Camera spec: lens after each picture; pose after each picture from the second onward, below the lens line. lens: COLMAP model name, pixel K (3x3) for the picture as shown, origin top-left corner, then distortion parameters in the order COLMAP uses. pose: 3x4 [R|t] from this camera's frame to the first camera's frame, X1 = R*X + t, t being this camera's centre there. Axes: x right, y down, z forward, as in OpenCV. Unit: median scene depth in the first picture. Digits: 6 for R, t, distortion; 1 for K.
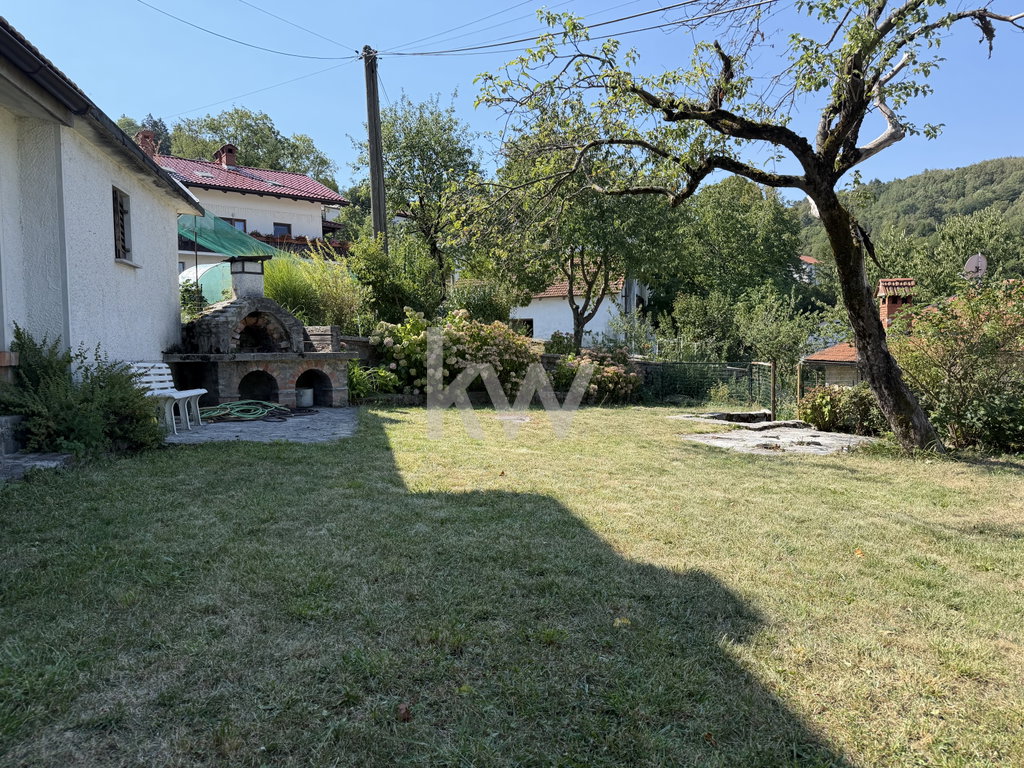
lens RADIAL K [[706.4, 0, 516.6], [0, 706.4, 383.2], [0, 0, 1]] dist [0.062037, -0.076321]
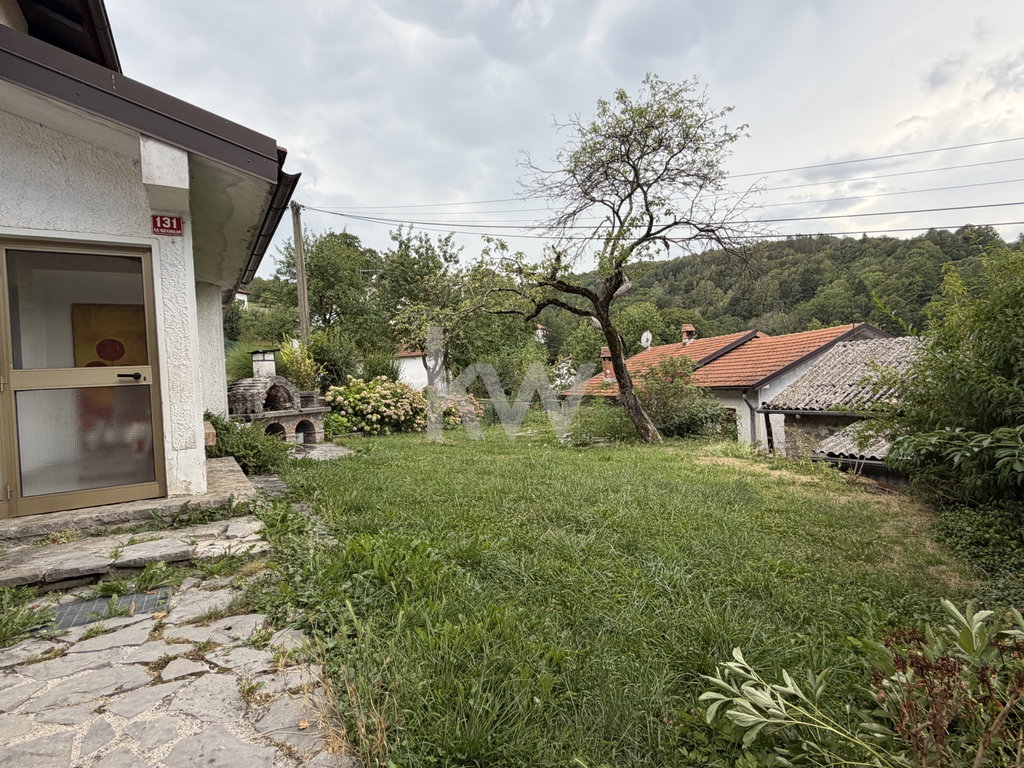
lens RADIAL K [[532.4, 0, 512.0], [0, 532.4, 384.0], [0, 0, 1]] dist [-0.002619, 0.001963]
pose [[0.942276, -0.035472, 0.332953, -0.264665], [0.055351, 0.997194, -0.050409, -0.015664], [-0.330230, 0.065929, 0.941595, -0.269558]]
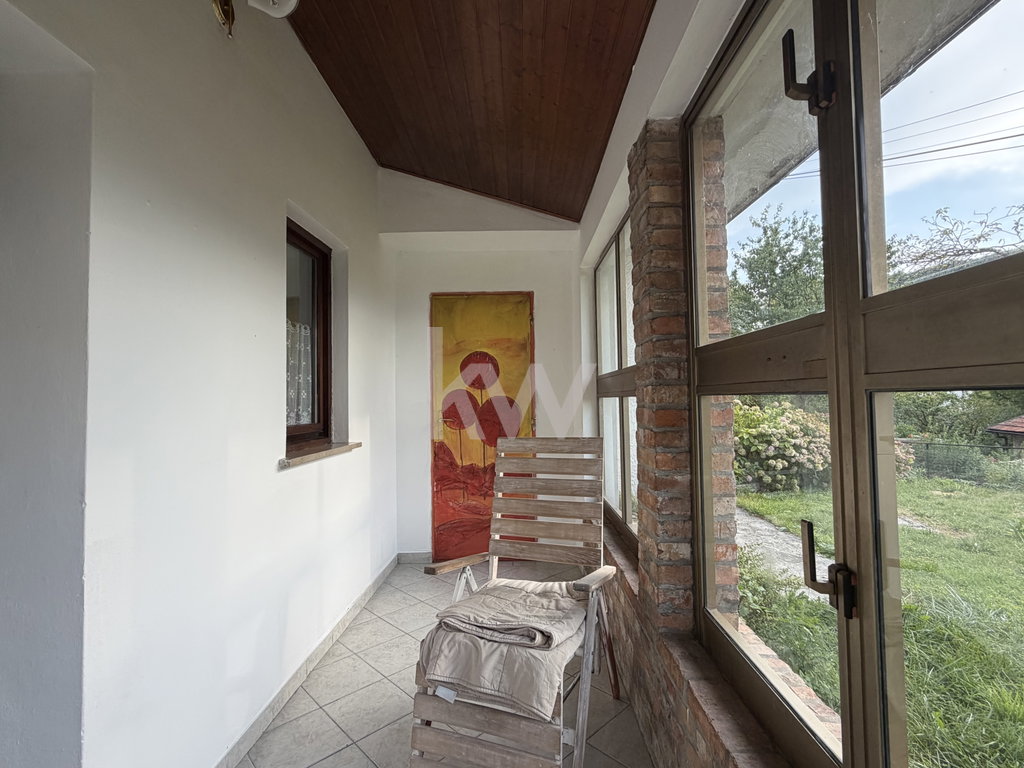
lens RADIAL K [[490.1, 0, 512.0], [0, 490.1, 384.0], [0, 0, 1]] dist [0.000844, -0.000455]
pose [[0.978703, -0.007387, -0.205150, -0.436860], [-0.009568, 0.996625, -0.081533, -0.088934], [0.205060, 0.081759, 0.975329, 0.228589]]
